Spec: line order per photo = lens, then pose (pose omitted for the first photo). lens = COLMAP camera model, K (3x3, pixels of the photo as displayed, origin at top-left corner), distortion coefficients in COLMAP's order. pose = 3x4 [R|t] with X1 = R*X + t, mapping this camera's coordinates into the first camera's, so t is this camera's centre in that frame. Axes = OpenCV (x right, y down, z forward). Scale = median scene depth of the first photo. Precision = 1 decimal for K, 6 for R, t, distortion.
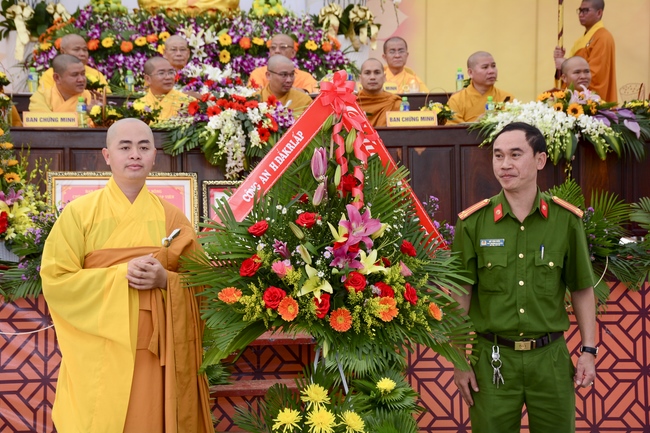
lens RADIAL K [[1628.7, 0, 325.0], [0, 1628.7, 216.5], [0, 0, 1]] dist [0.743337, 0.935511]
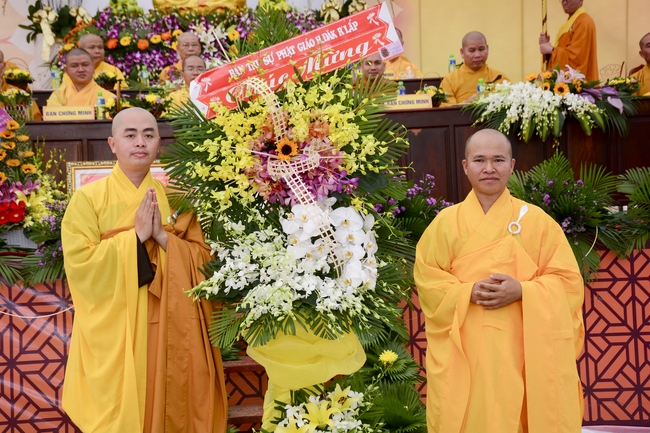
lens RADIAL K [[1346.7, 0, 325.0], [0, 1346.7, 216.5], [0, 0, 1]] dist [0.482802, 0.725371]
pose [[0.999433, -0.029681, -0.015917, 0.010926], [0.029938, 0.999421, 0.016162, -0.001272], [0.015428, -0.016629, 0.999743, 0.117711]]
